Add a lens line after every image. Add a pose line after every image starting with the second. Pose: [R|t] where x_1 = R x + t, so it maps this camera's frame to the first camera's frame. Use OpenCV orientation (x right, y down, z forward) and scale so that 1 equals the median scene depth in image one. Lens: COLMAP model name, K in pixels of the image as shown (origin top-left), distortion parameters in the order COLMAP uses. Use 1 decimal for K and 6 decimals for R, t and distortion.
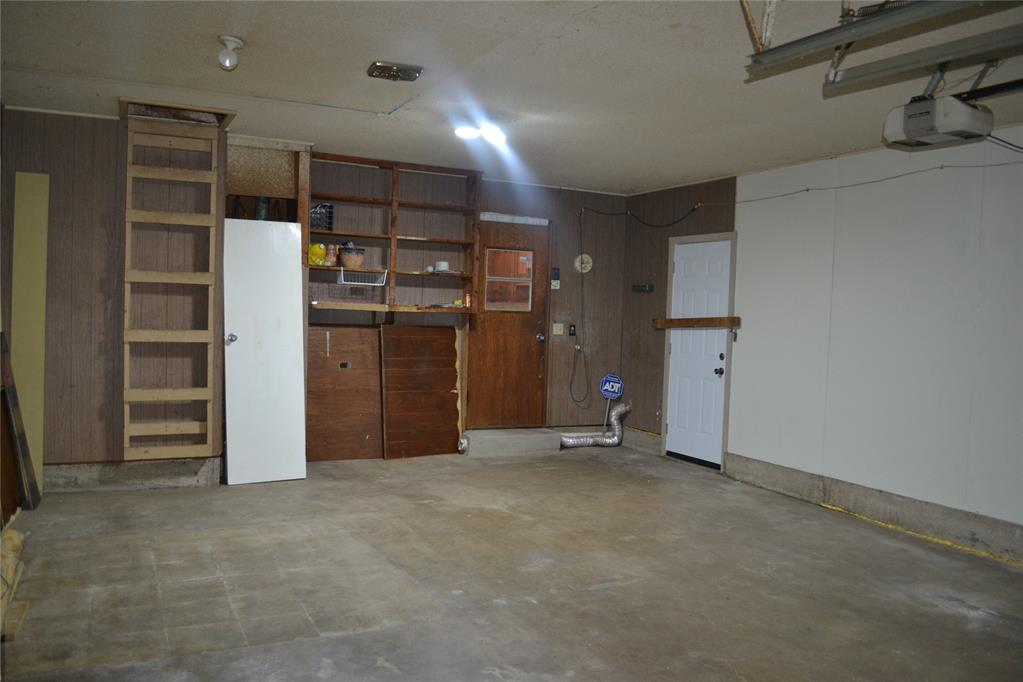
lens RADIAL K [[823.4, 0, 513.3], [0, 823.4, 349.3], [0, 0, 1]] dist [-0.086487, 0.010702]
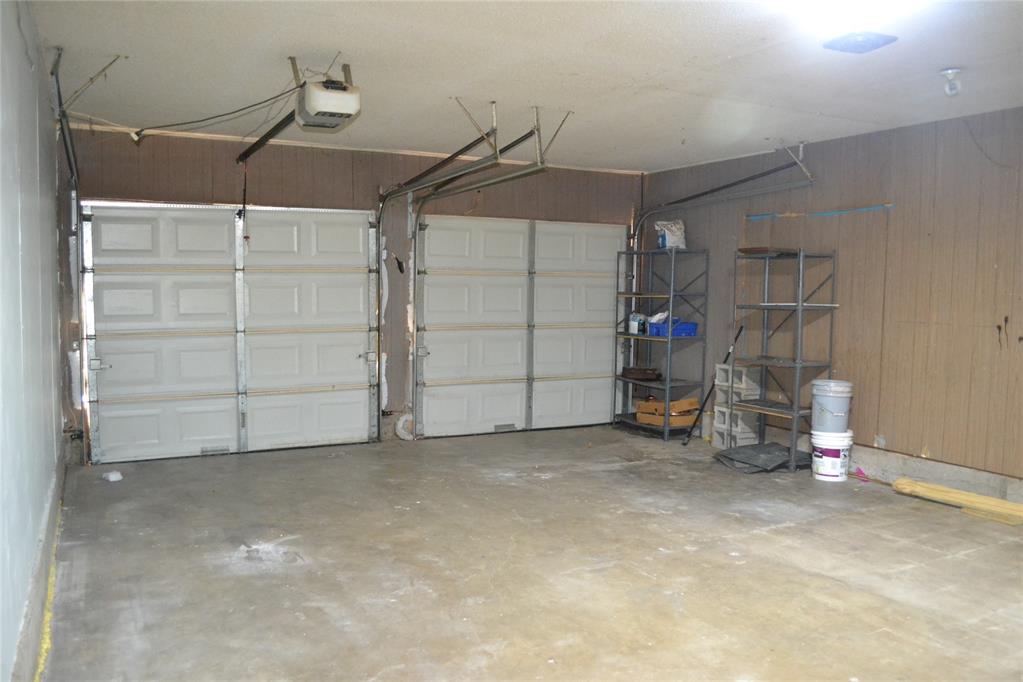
lens RADIAL K [[823.4, 0, 513.3], [0, 823.4, 349.3], [0, 0, 1]] dist [-0.086487, 0.010702]
pose [[-0.998707, -0.045871, -0.021894, 0.248961], [-0.048191, 0.991487, 0.120959, -0.086450], [0.016159, 0.121858, -0.992416, 1.931900]]
